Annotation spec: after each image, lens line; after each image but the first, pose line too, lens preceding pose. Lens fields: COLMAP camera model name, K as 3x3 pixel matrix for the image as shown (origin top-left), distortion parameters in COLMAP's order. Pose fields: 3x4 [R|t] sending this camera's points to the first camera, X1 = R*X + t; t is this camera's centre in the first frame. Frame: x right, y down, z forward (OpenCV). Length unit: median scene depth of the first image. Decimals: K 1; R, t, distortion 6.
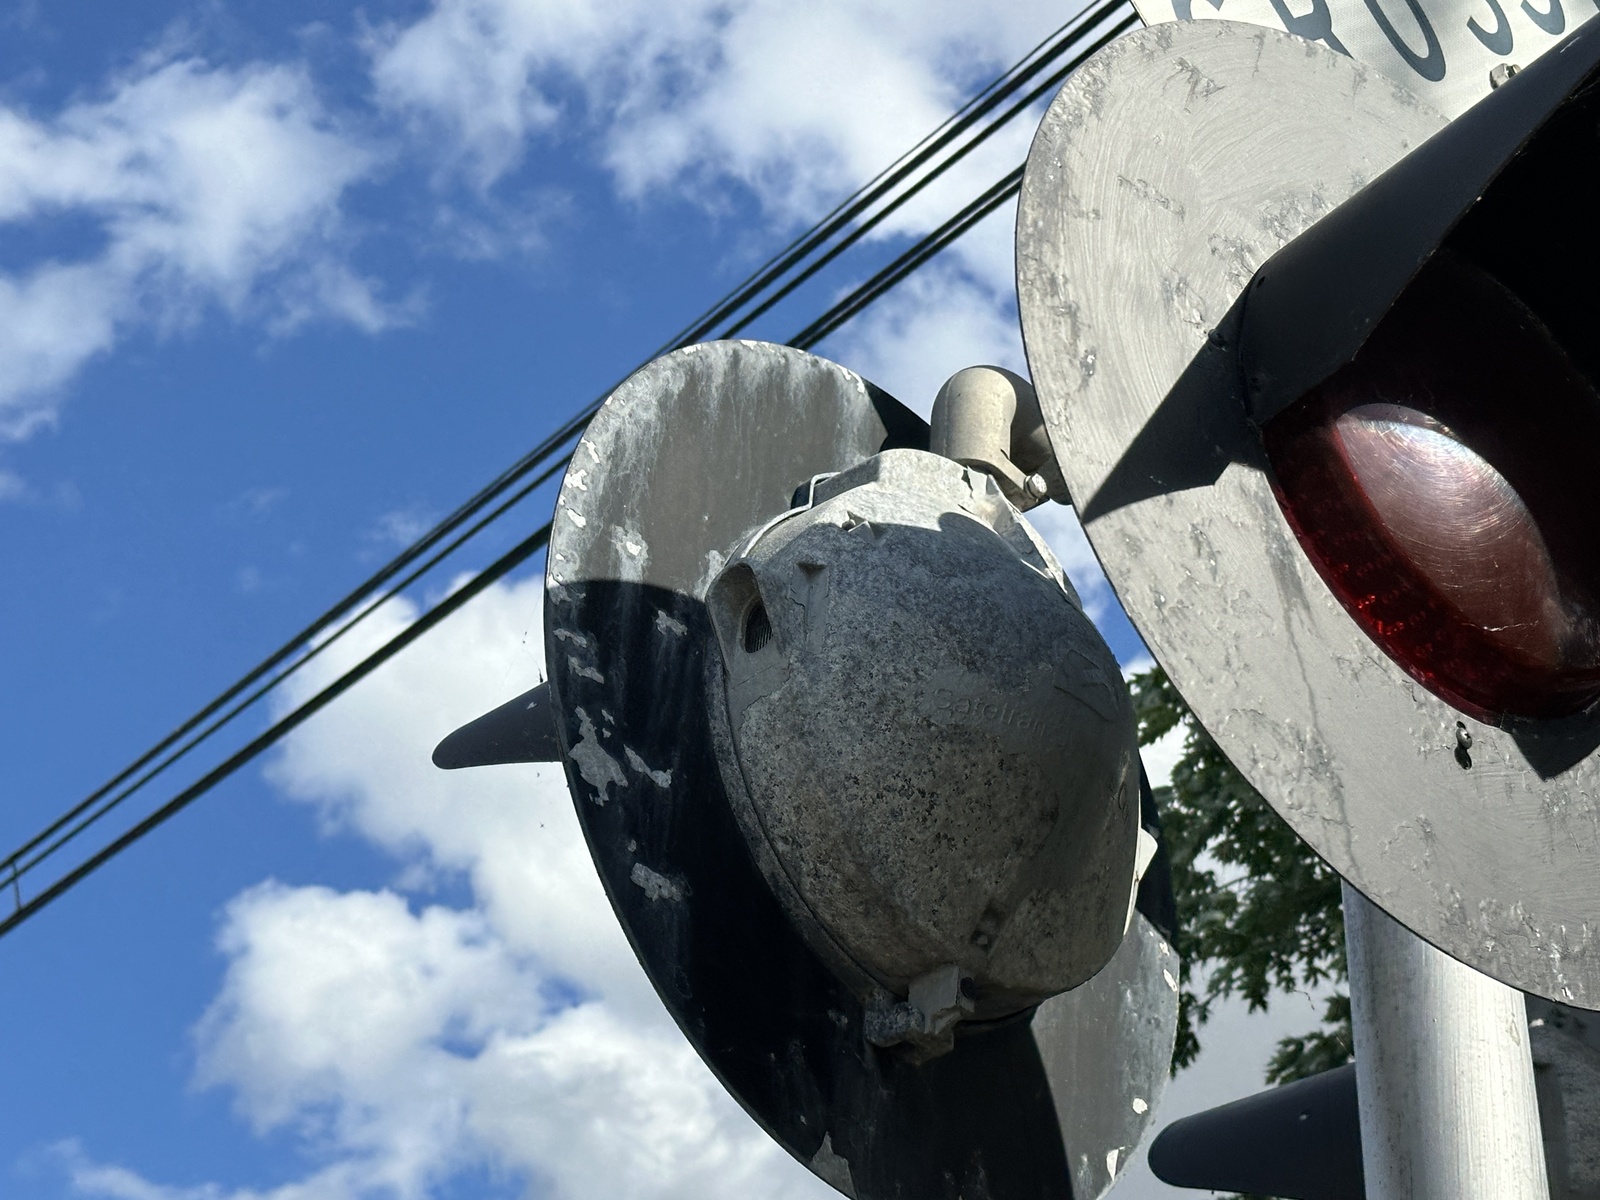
lens RADIAL K [[2671.9, 0, 800.0], [0, 2671.9, 600.0], [0, 0, 1]] dist [0.136405, -0.031345]
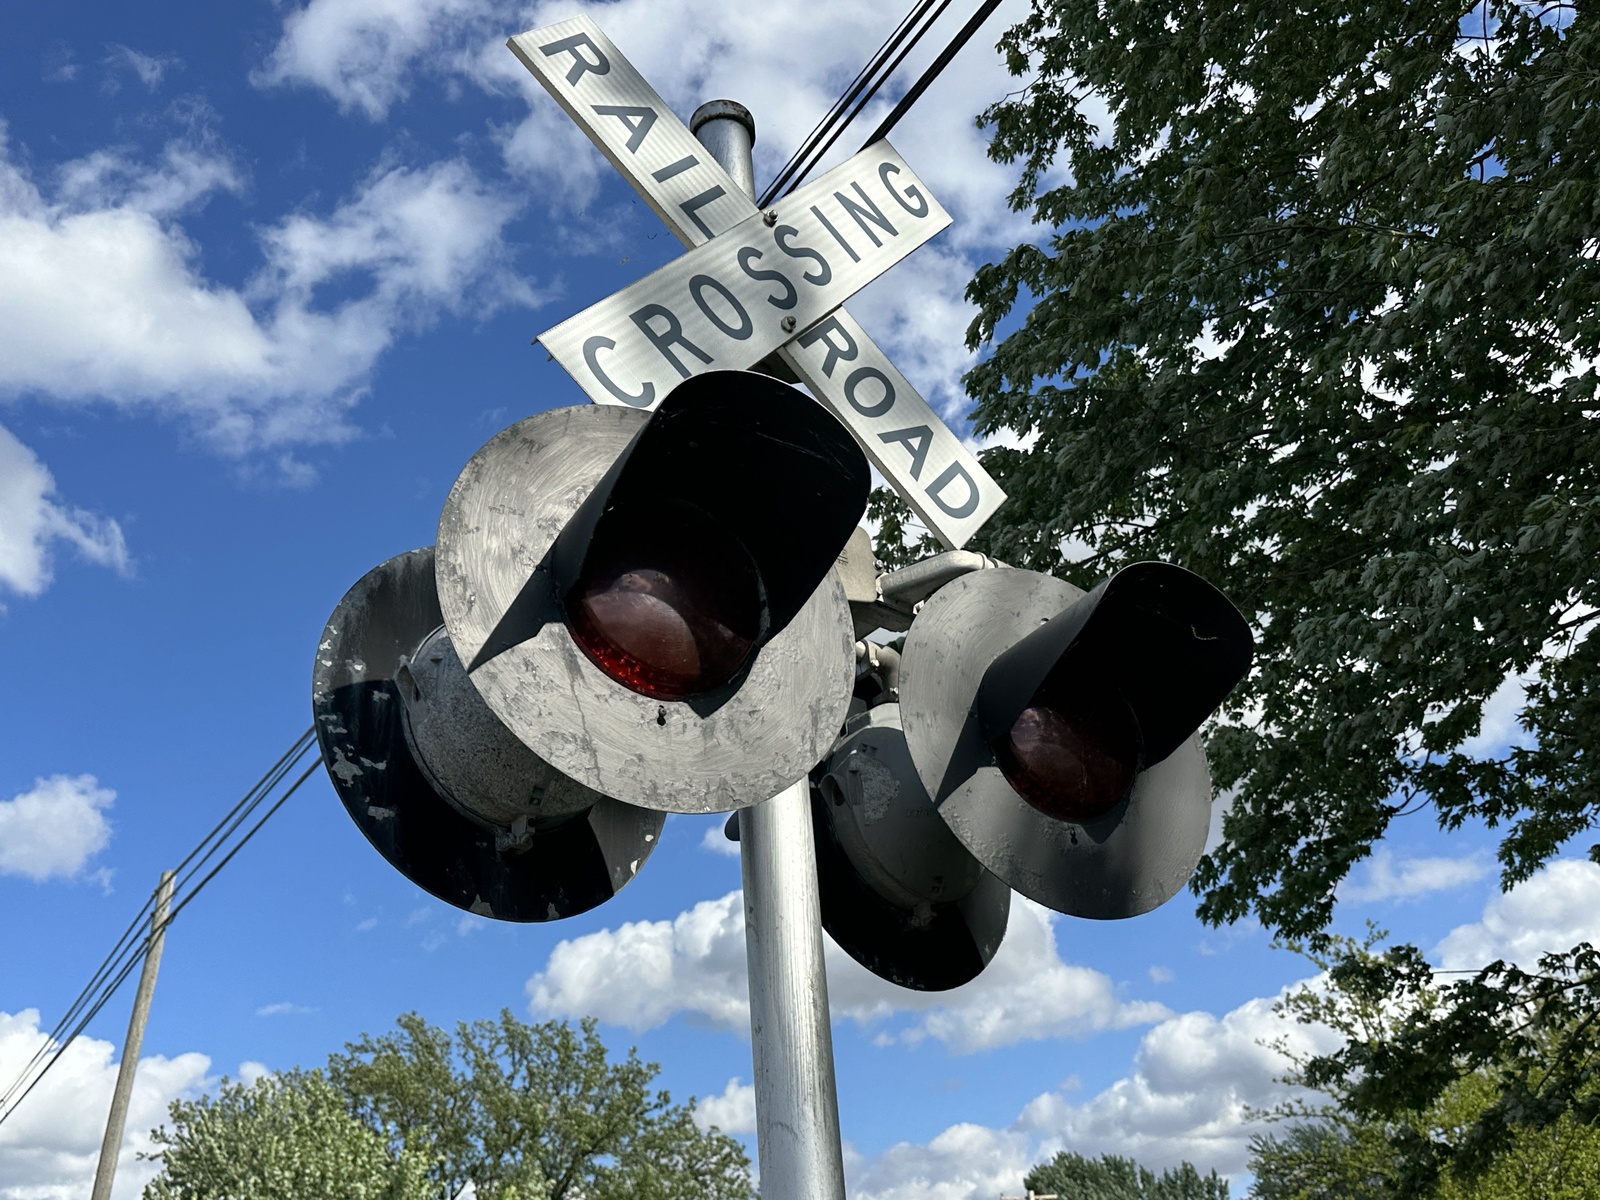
lens RADIAL K [[1547.6, 0, 800.0], [0, 1547.6, 600.0], [0, 0, 1]] dist [0.189496, -0.395926]
pose [[0.982826, -0.178708, -0.045996, 0.394630], [0.183109, 0.975366, 0.123011, -0.176006], [0.022880, -0.129321, 0.991339, -0.352220]]
